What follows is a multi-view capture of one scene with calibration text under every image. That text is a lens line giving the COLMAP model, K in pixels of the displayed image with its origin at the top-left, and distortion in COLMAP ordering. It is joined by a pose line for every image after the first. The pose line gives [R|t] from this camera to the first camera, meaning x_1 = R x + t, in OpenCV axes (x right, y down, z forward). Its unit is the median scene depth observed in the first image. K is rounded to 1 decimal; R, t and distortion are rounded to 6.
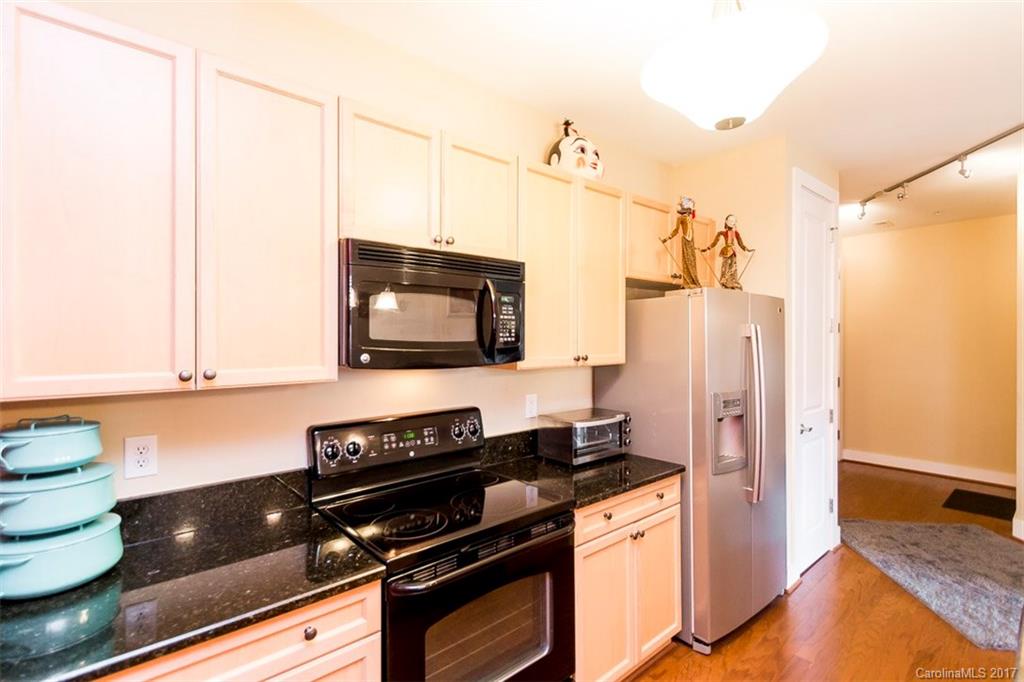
lens RADIAL K [[491.3, 0, 518.0], [0, 491.3, 332.0], [0, 0, 1]] dist [0.010906, -0.003576]
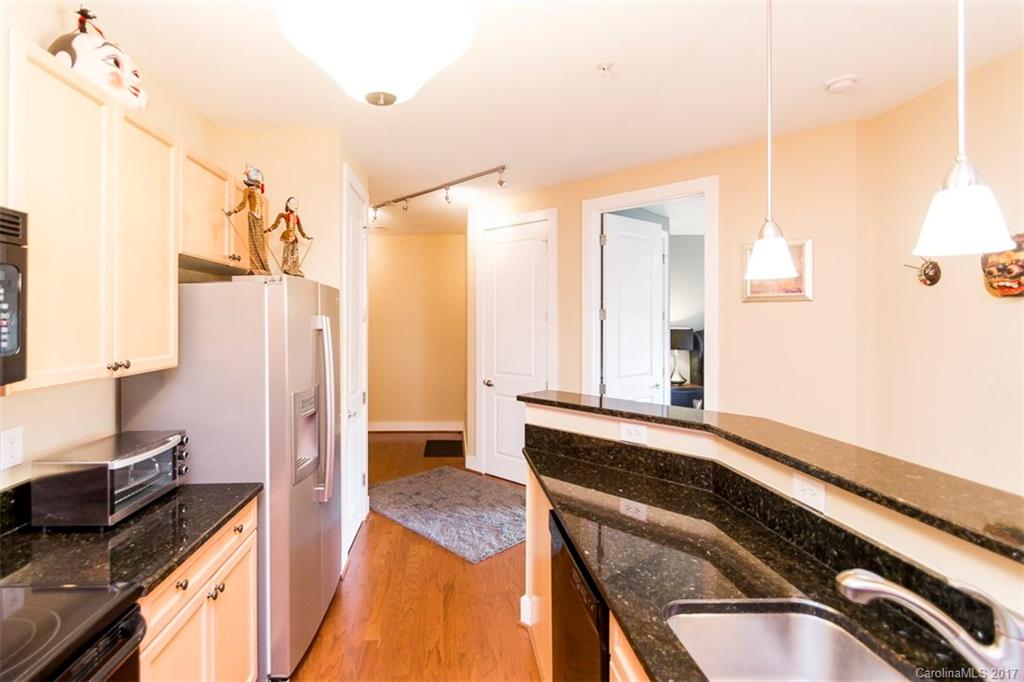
lens RADIAL K [[491.3, 0, 460.1], [0, 491.3, 318.1], [0, 0, 1]] dist [0.010906, -0.003576]
pose [[0.642334, 0.001328, 0.766423, -0.084318], [-0.007110, 0.999966, 0.004226, -0.017285], [-0.766392, -0.008164, 0.642322, 0.172359]]
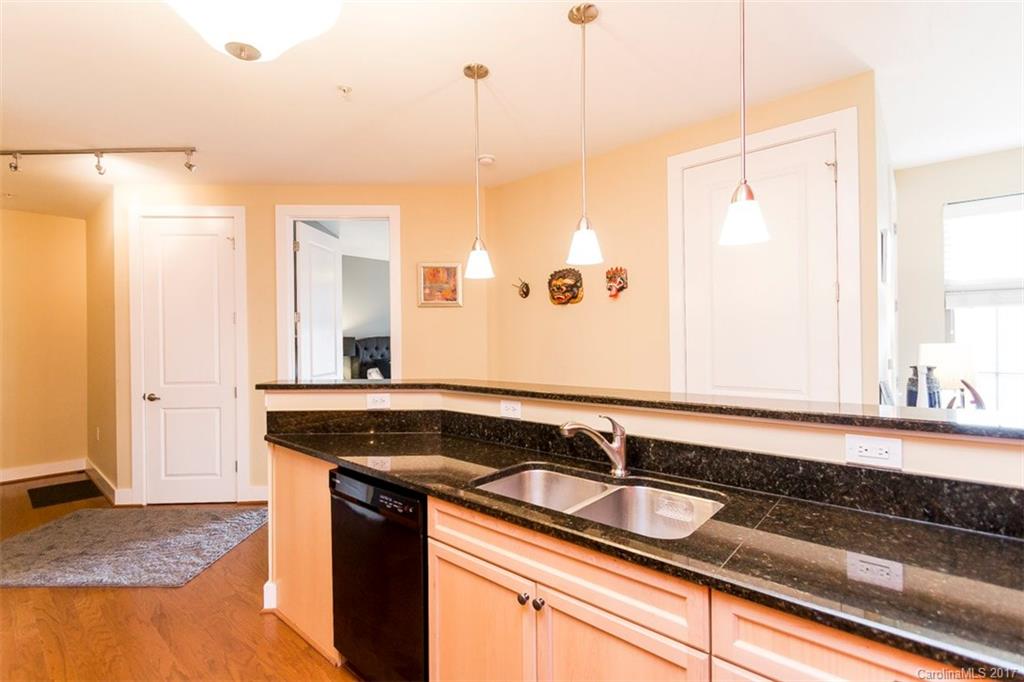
lens RADIAL K [[491.3, 0, 493.9], [0, 491.3, 337.2], [0, 0, 1]] dist [0.010906, -0.003576]
pose [[-0.117684, 0.014403, 0.992947, -0.279614], [0.000067, 0.999895, -0.014496, 0.060335], [-0.993051, -0.001639, -0.117673, 0.360066]]
